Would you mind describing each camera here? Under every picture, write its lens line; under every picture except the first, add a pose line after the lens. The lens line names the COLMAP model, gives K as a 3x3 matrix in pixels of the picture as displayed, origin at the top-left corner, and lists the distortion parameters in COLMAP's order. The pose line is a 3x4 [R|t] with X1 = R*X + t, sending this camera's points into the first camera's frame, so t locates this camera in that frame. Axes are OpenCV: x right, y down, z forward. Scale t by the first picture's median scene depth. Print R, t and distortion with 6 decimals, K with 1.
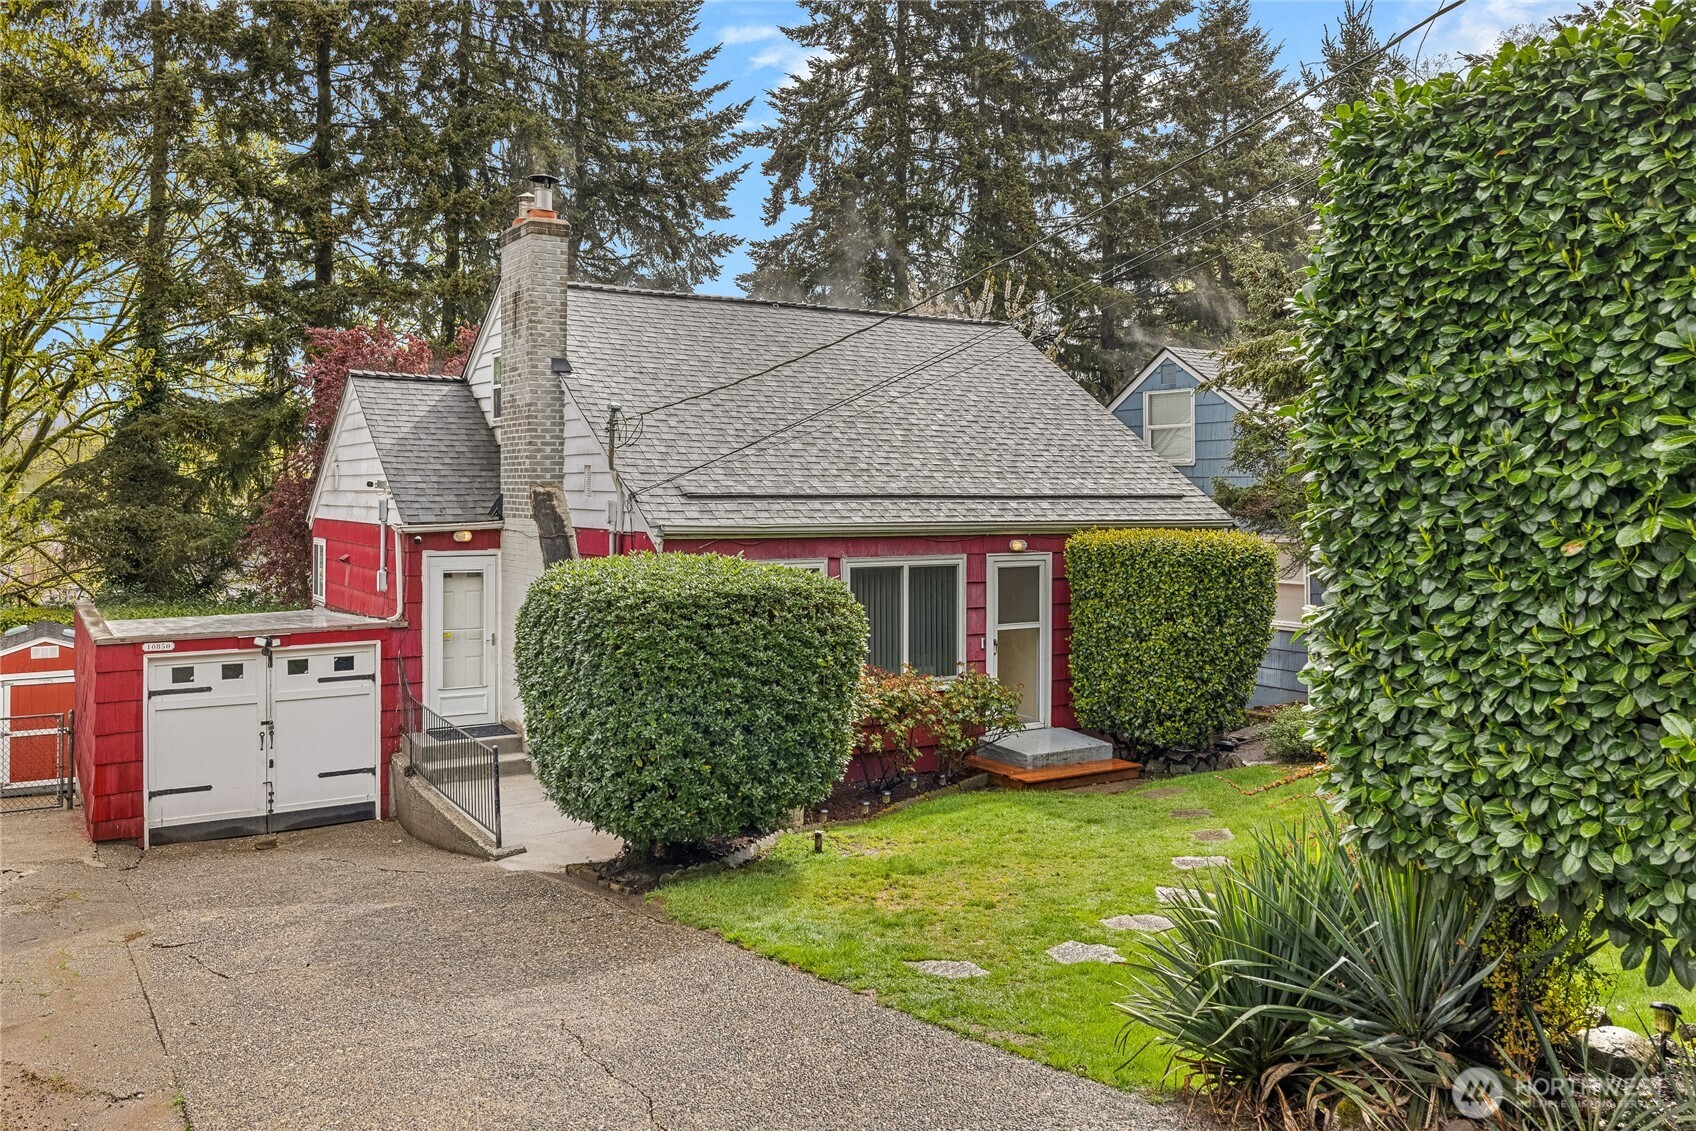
lens RADIAL K [[1180.8, 0, 848.0], [0, 1180.8, 565.5], [0, 0, 1]] dist [-0.003842, 0.000811]
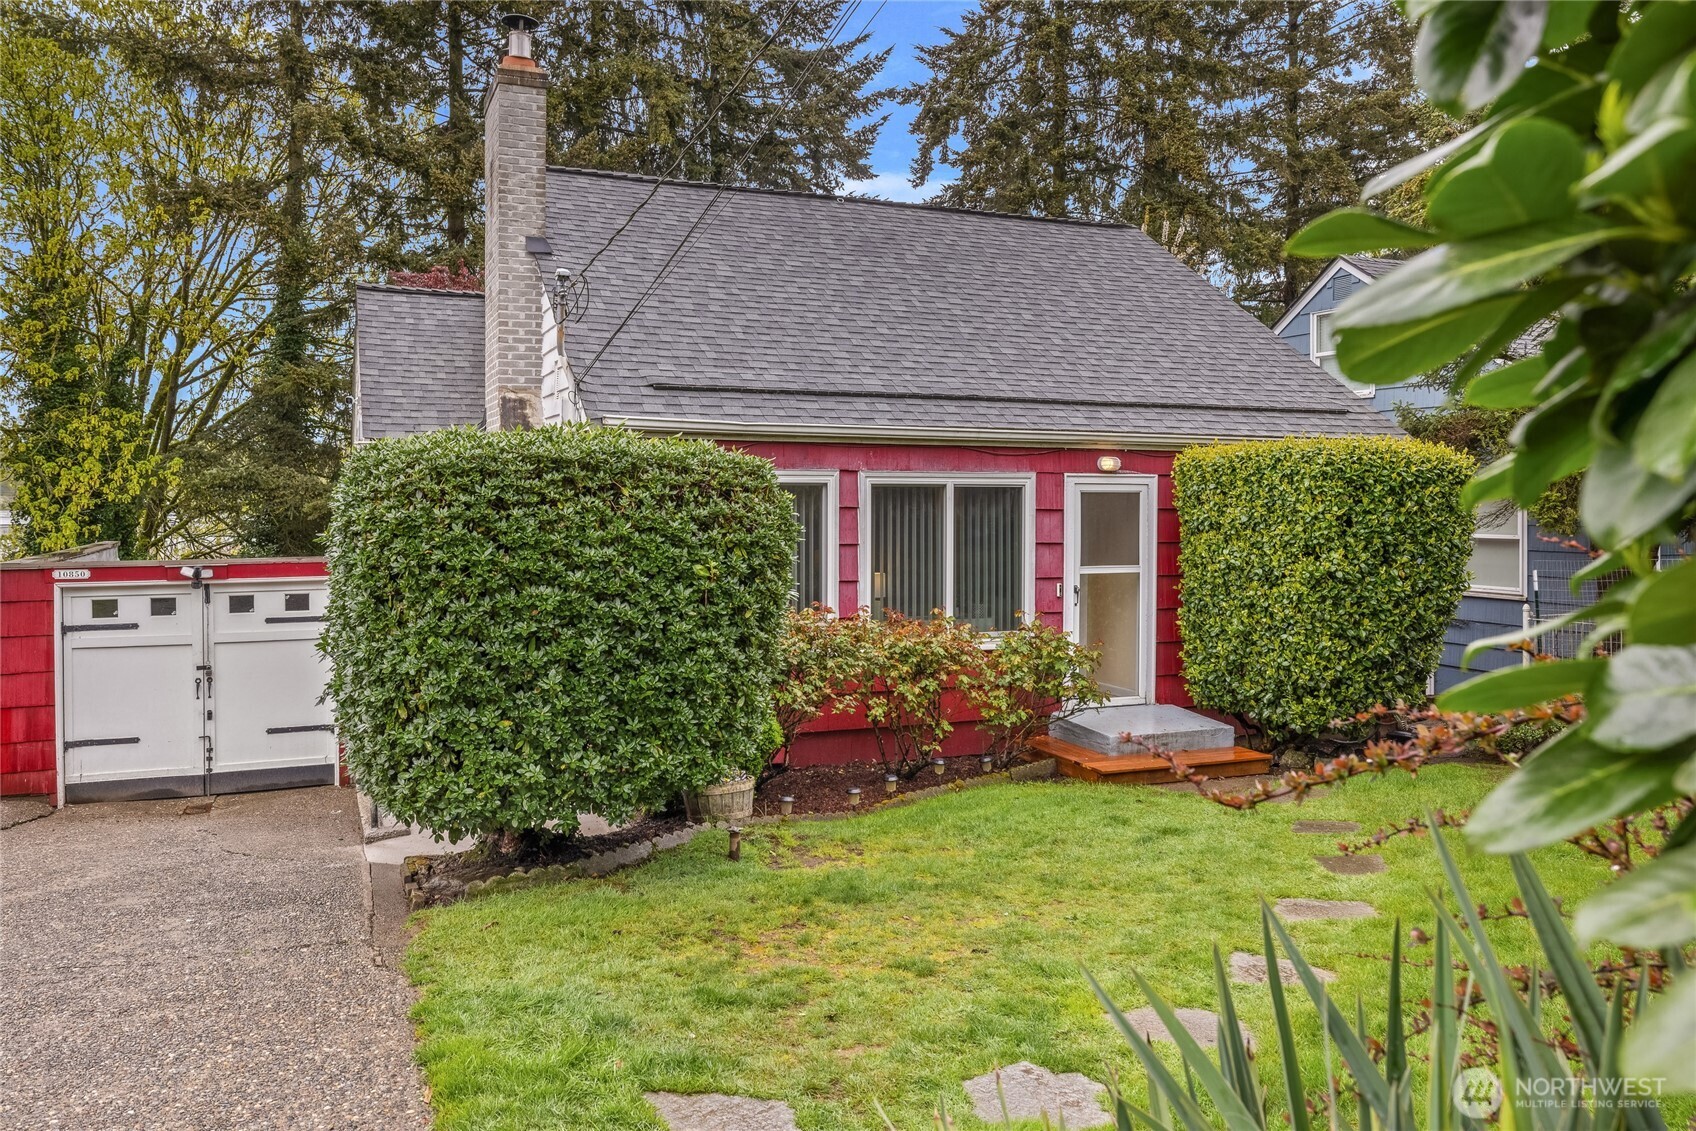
lens RADIAL K [[1112.4, 0, 848.0], [0, 1112.4, 565.5], [0, 0, 1]] dist [0.003836, -0.000099]
pose [[0.984411, 0.008687, -0.175670, 0.109618], [-0.008505, 0.999962, 0.001792, 0.051447], [0.175679, -0.000270, 0.984447, 0.271777]]
